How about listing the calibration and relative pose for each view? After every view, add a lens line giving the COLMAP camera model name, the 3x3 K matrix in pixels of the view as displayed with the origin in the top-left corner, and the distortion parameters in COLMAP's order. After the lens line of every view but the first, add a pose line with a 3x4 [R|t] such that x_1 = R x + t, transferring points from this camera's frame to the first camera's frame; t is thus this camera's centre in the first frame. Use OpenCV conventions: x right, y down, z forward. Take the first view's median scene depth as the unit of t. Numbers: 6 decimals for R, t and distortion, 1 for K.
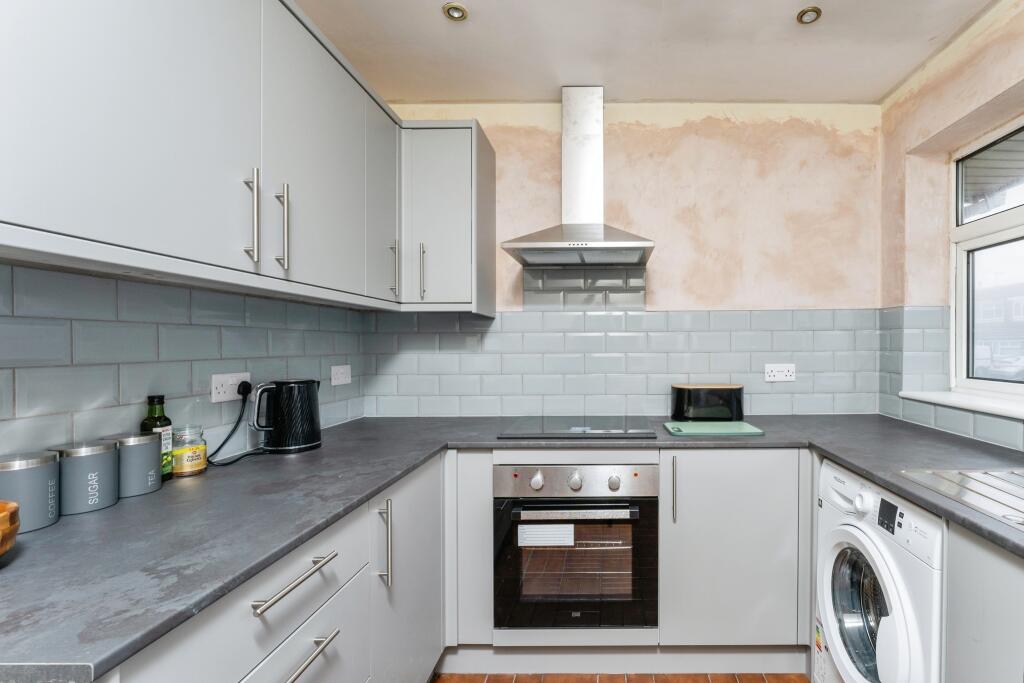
lens RADIAL K [[476.0, 0, 512.0], [0, 476.0, 341.5], [0, 0, 1]] dist [-0.001904, -0.000313]
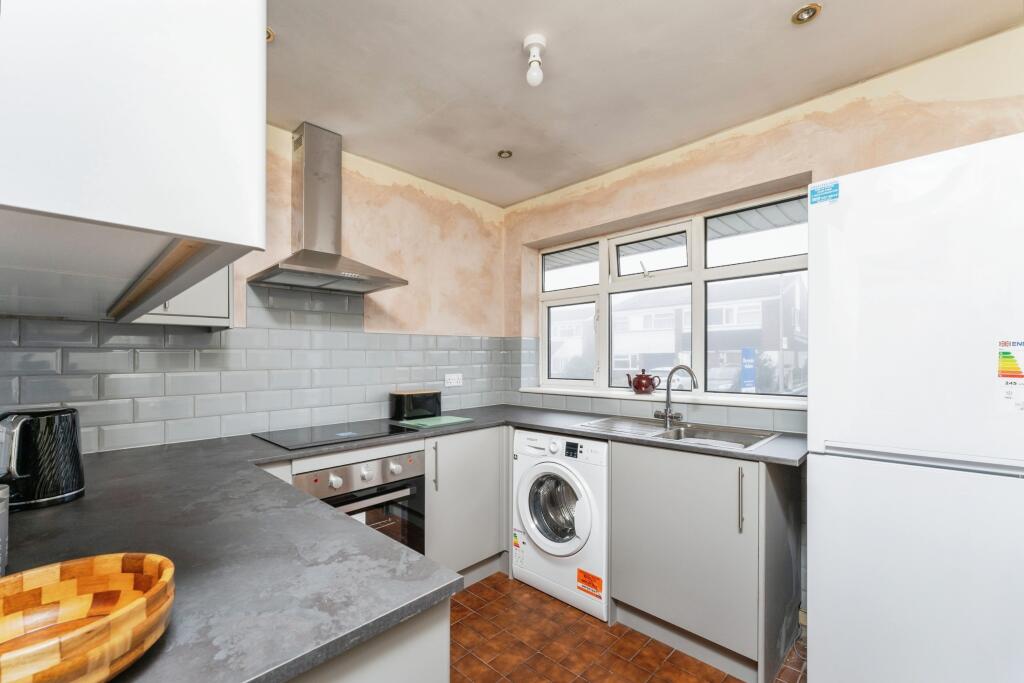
lens RADIAL K [[425.1, 0, 511.9], [0, 425.1, 353.9], [0, 0, 1]] dist [0.000103, -0.000119]
pose [[0.694989, 0.005920, 0.718996, -0.256301], [0.002500, 0.999940, -0.010649, 0.001410], [-0.719016, 0.009198, 0.694933, -0.003237]]
